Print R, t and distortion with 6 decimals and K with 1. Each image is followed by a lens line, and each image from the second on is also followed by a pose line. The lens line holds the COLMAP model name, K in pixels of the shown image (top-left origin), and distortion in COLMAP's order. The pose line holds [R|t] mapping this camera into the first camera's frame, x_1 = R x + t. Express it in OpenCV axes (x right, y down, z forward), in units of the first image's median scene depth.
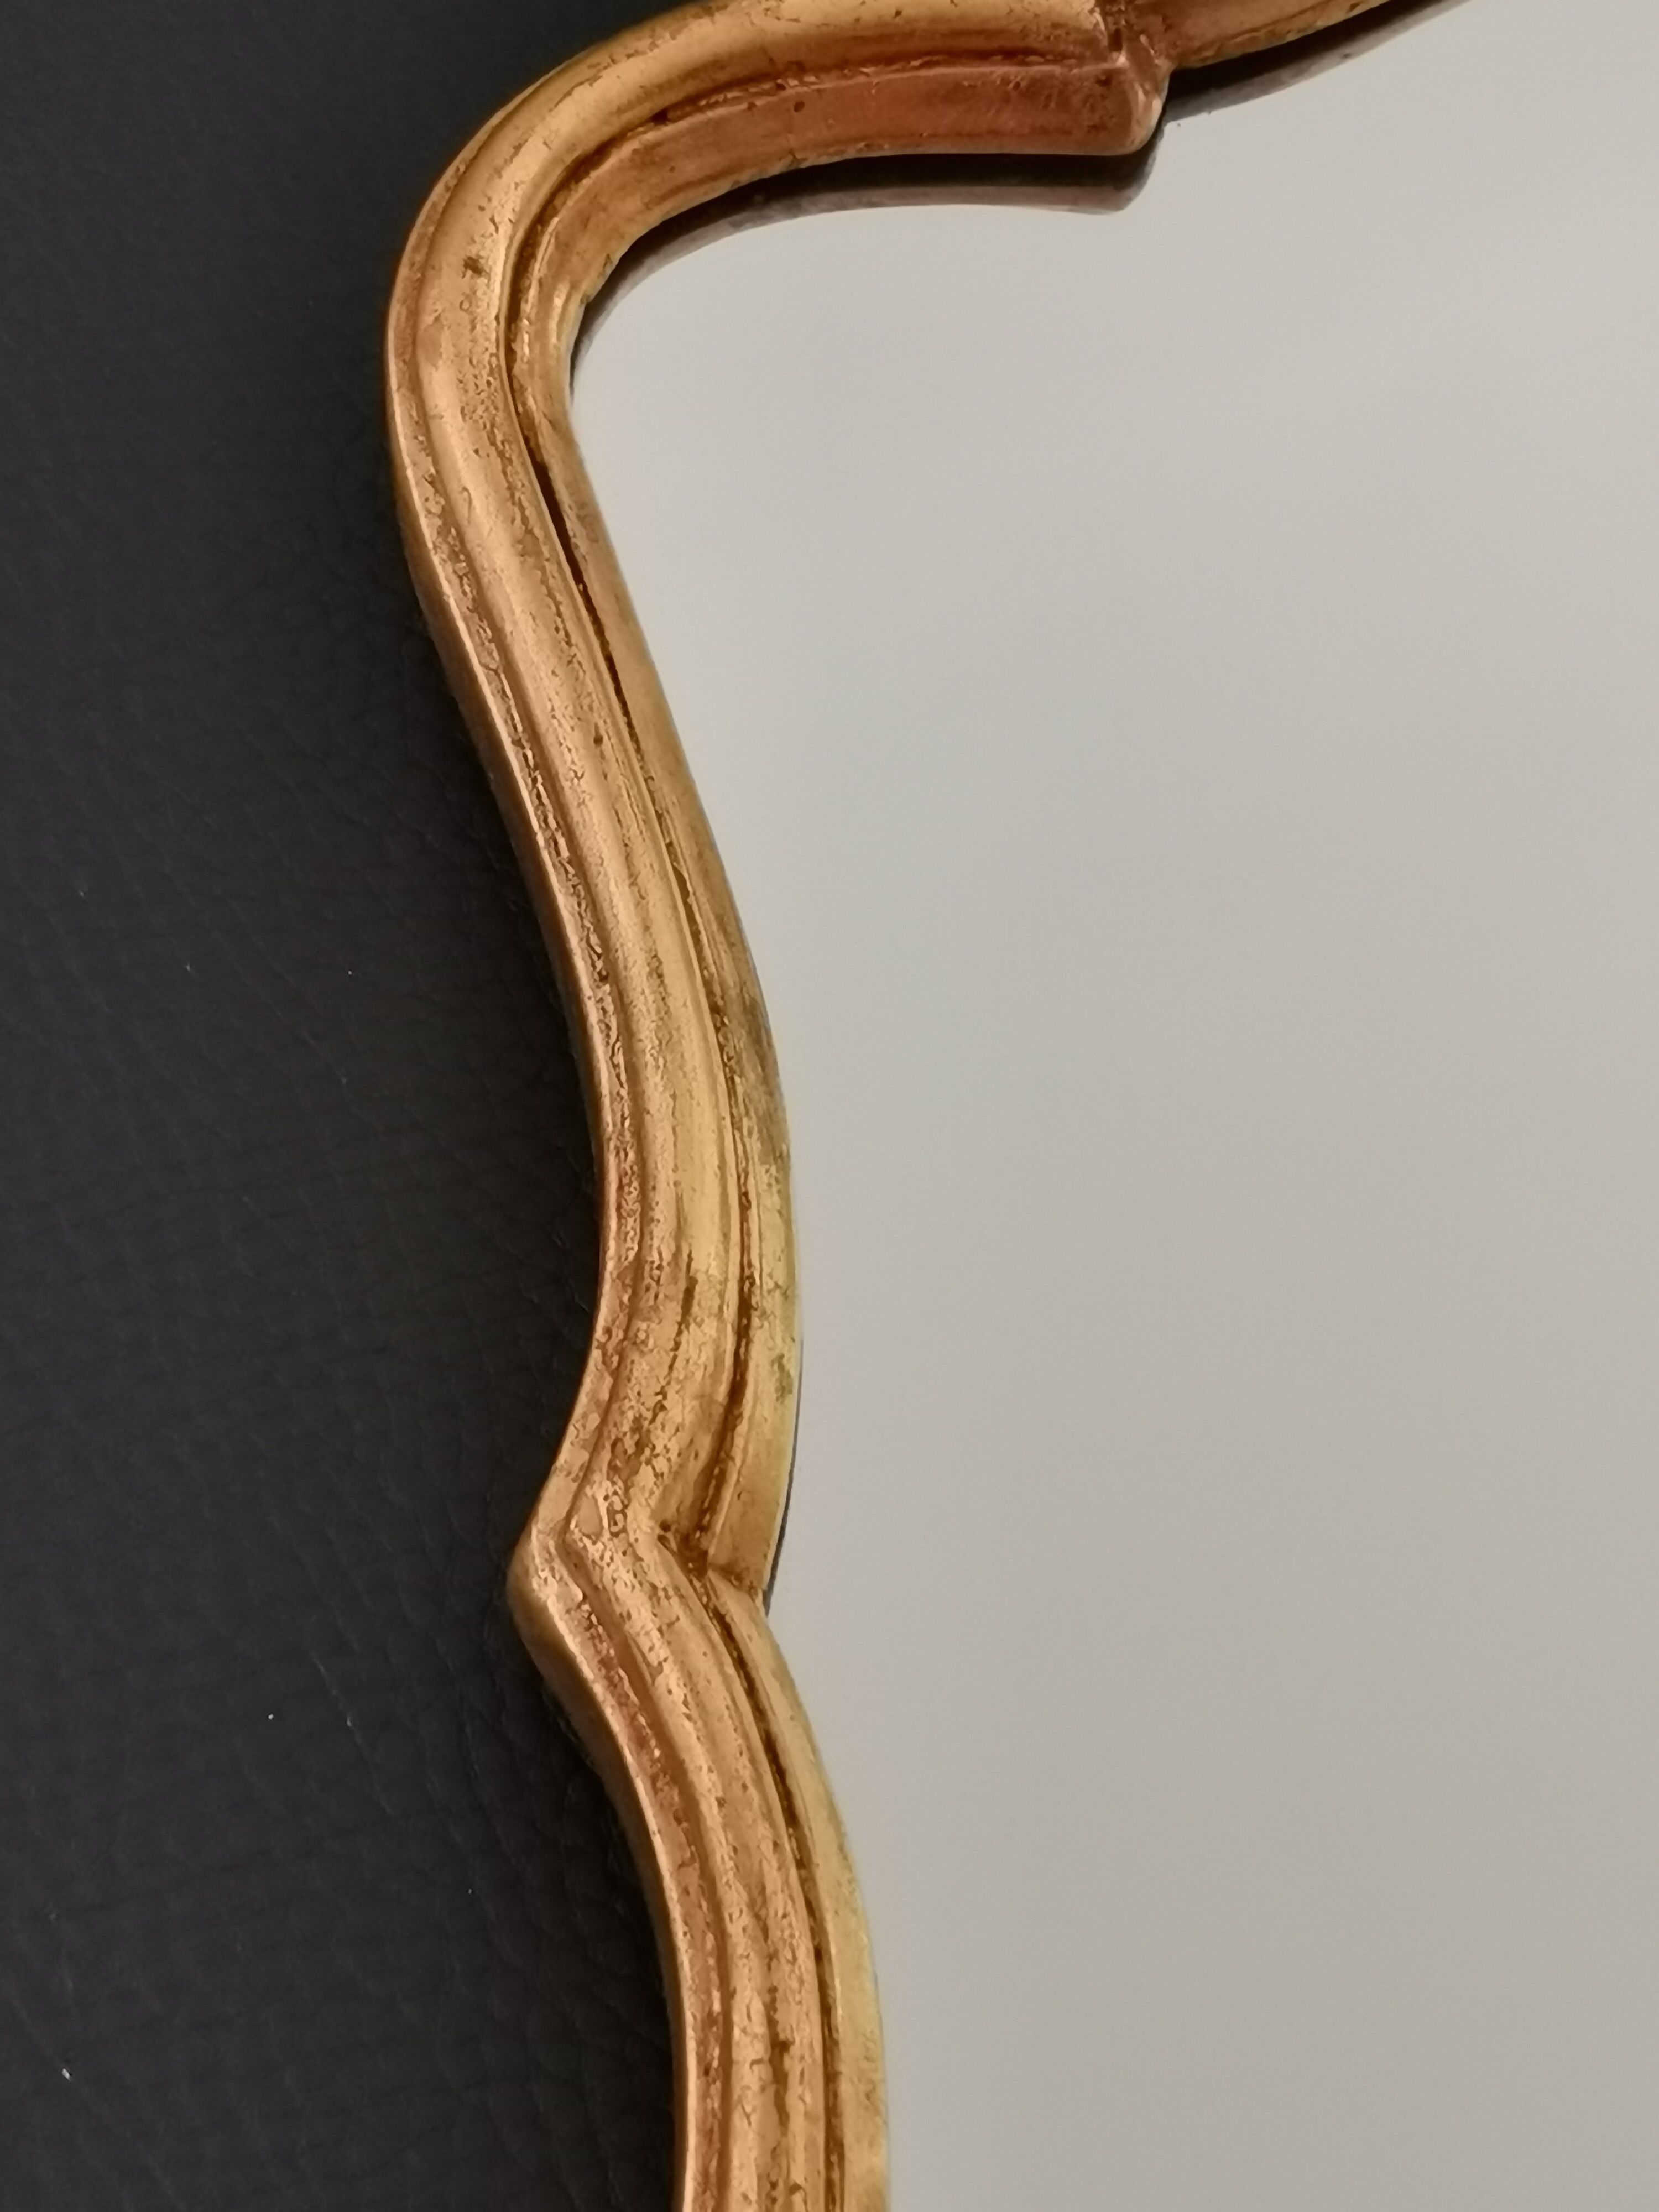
lens RADIAL K [[4913.5, 0, 829.5], [0, 4913.5, 1106.0], [0, 0, 1]] dist [0.018127, -0.262270]
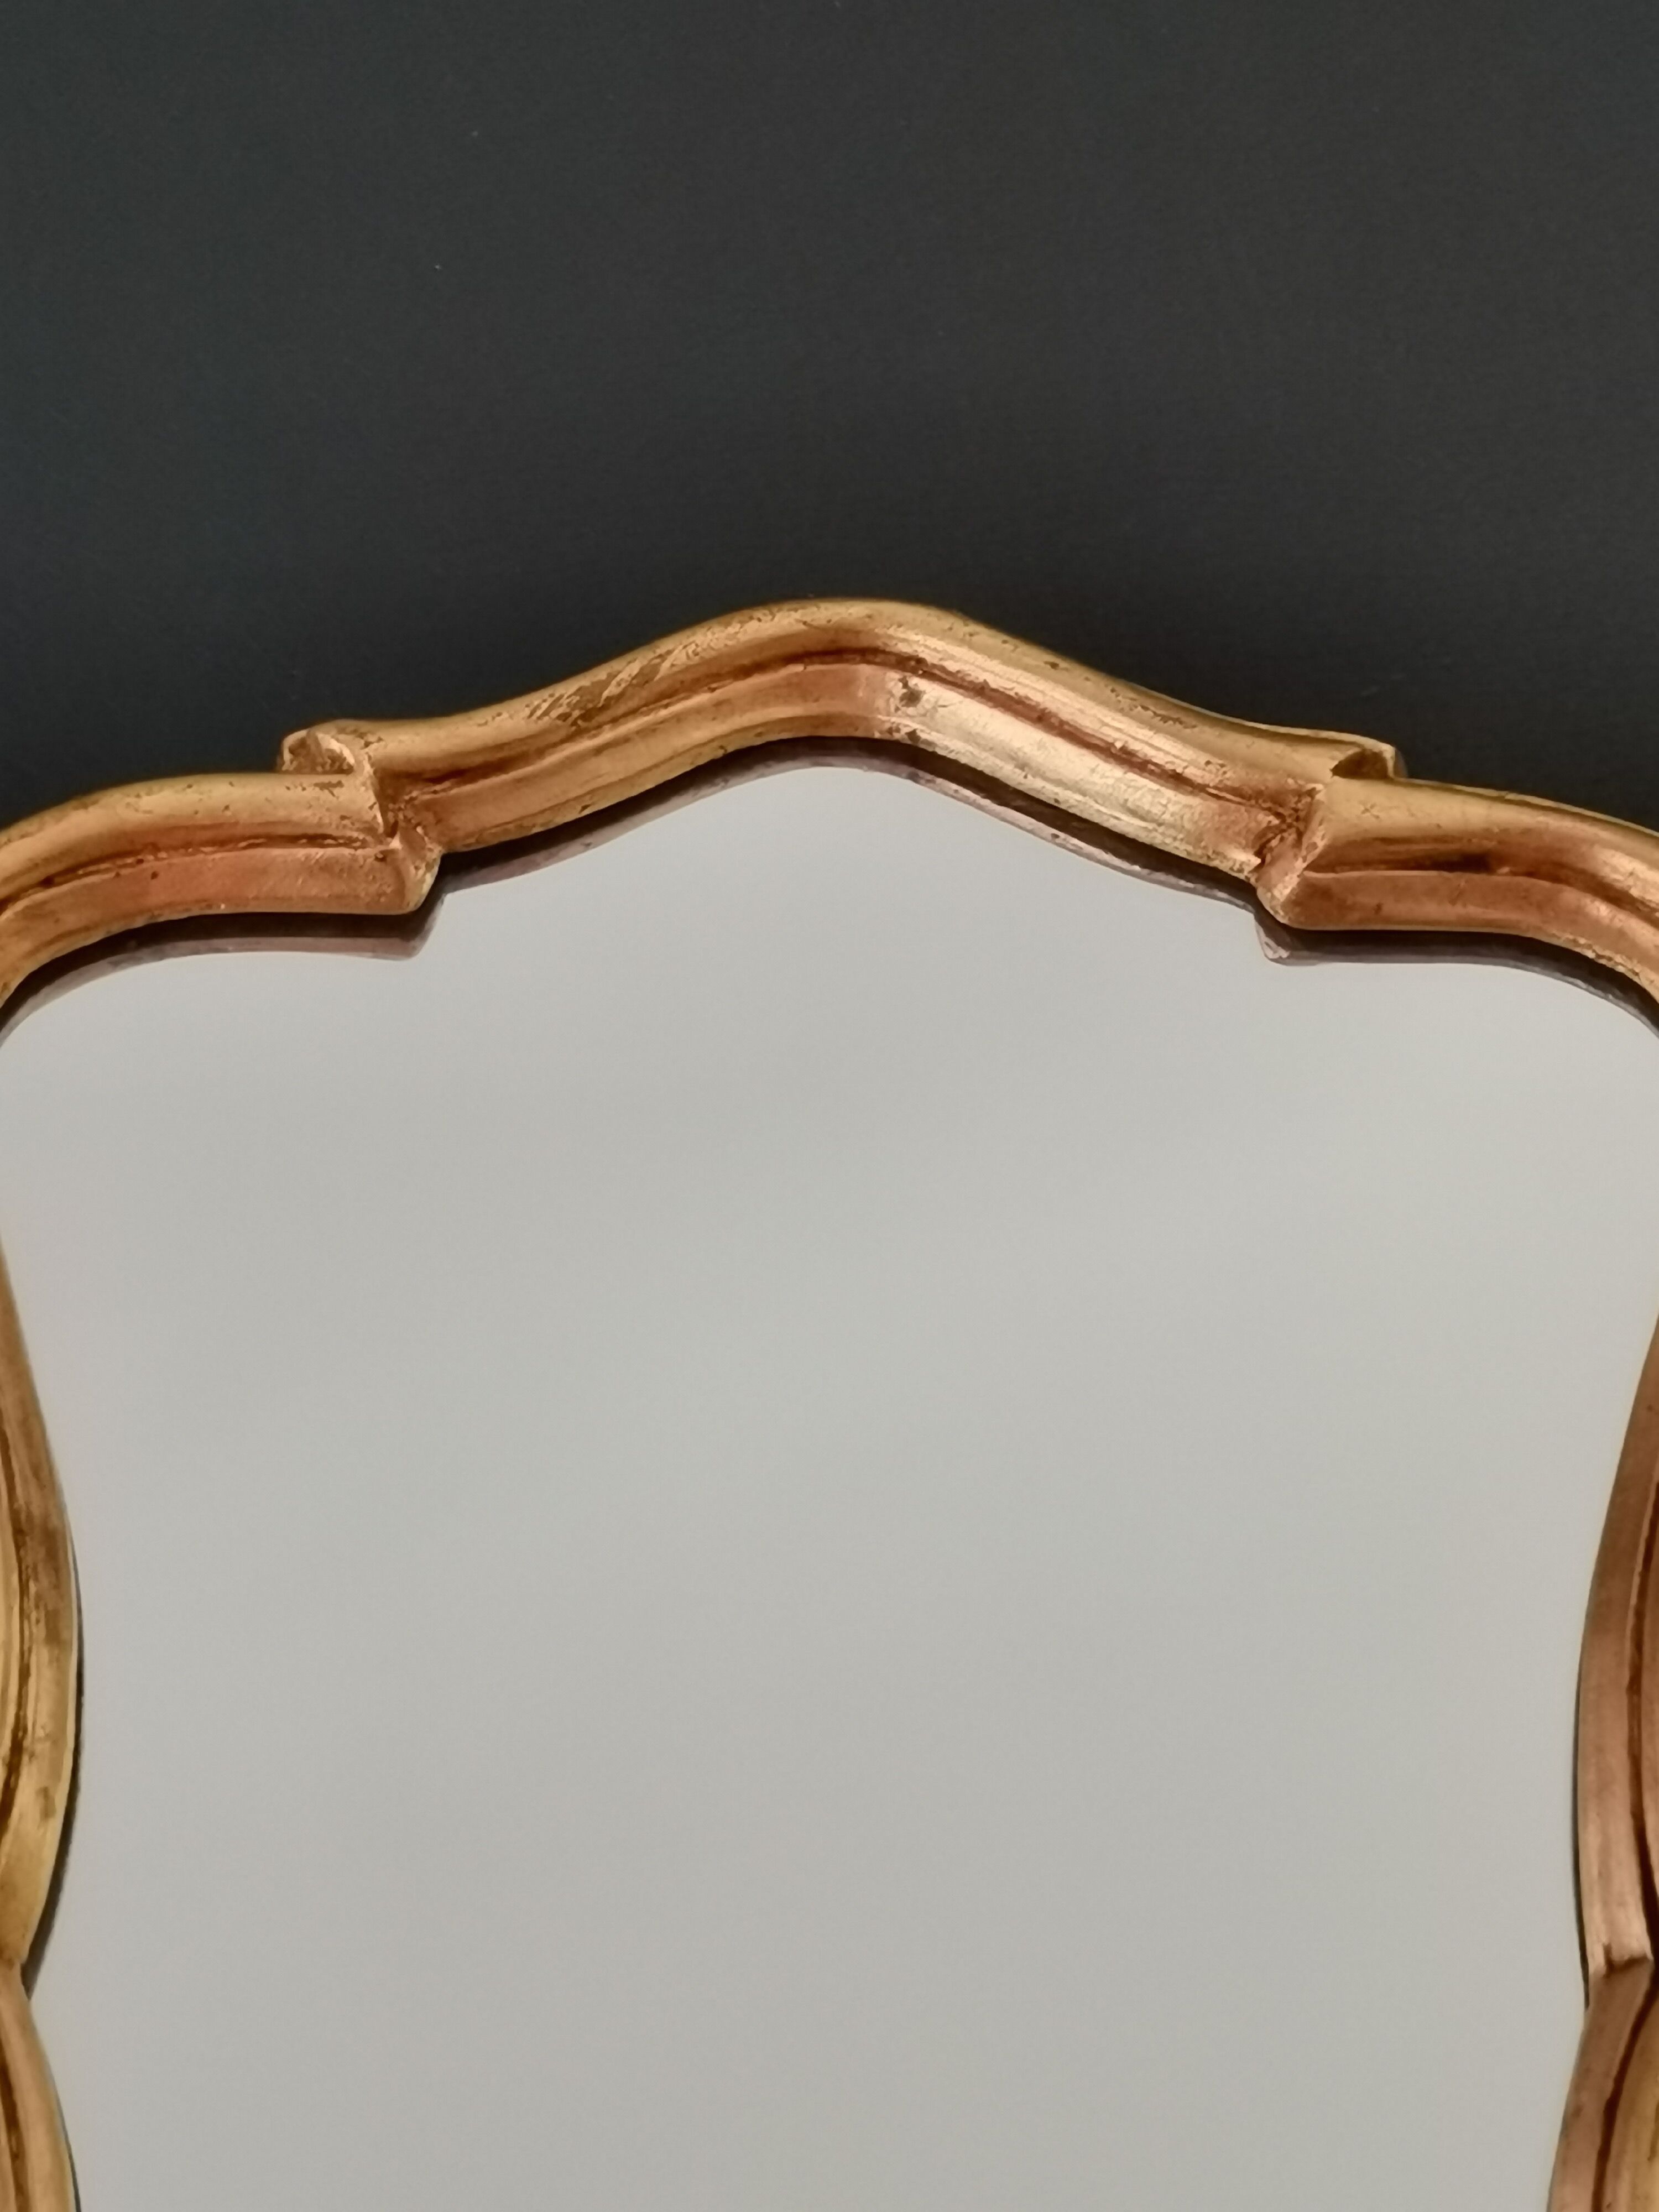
lens RADIAL K [[4913.5, 0, 829.5], [0, 4913.5, 1106.0], [0, 0, 1]] dist [0.018127, -0.262270]
pose [[0.999917, 0.010505, -0.007488, 0.187918], [-0.011640, 0.984932, -0.172547, 0.086176], [0.005563, 0.172620, 0.984973, -0.301788]]
